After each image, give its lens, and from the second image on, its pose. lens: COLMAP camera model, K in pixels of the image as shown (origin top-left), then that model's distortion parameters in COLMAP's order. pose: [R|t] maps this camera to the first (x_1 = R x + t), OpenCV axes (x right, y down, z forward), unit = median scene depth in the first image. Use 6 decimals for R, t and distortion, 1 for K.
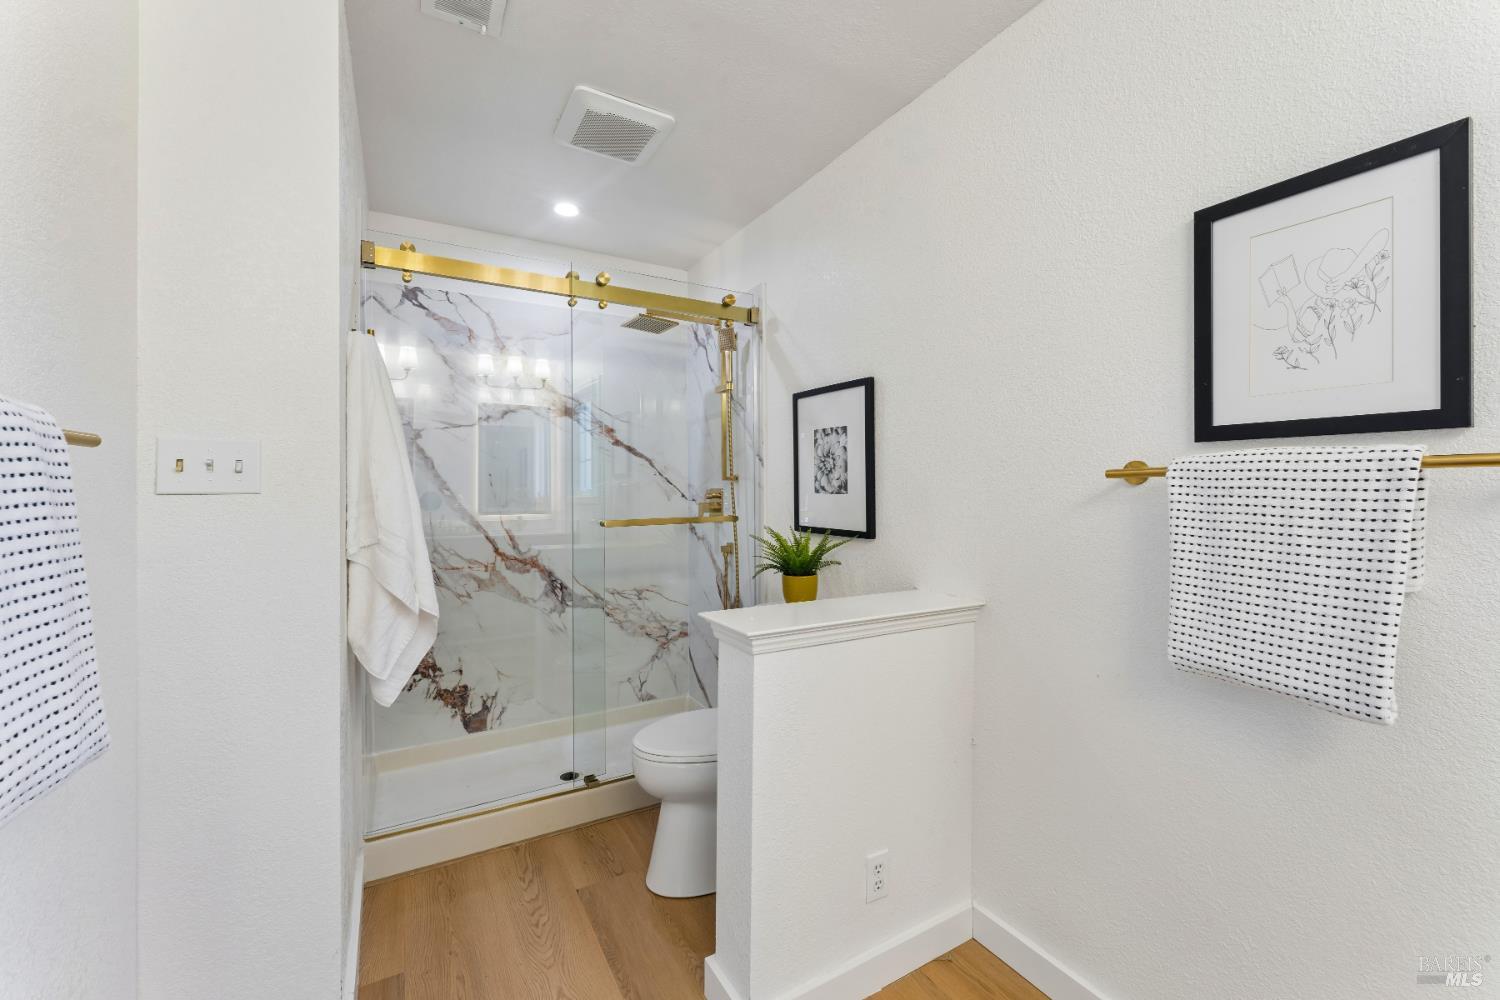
lens RADIAL K [[605.9, 0, 751.1], [0, 605.9, 489.5], [0, 0, 1]] dist [0.000895, -0.000299]
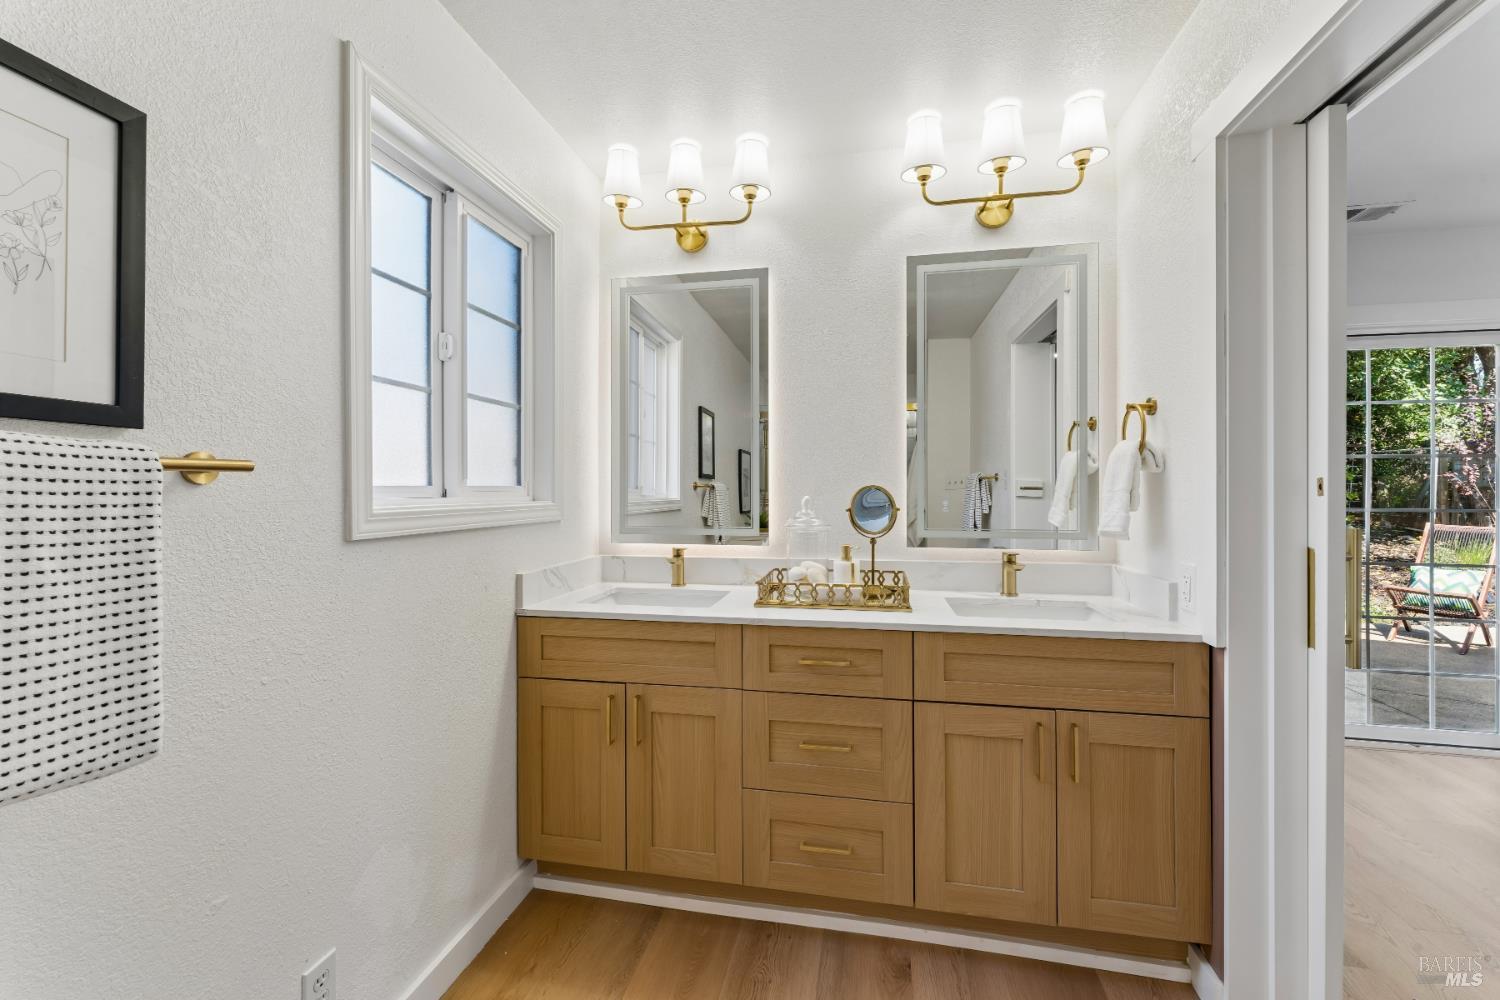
lens RADIAL K [[605.9, 0, 750.5], [0, 605.9, 494.7], [0, 0, 1]] dist [0.000895, -0.000299]
pose [[-0.761538, 0.003272, 0.648112, -0.126446], [0.007373, 0.999966, 0.003614, 0.003733], [-0.648079, 0.007531, -0.761536, 0.704701]]
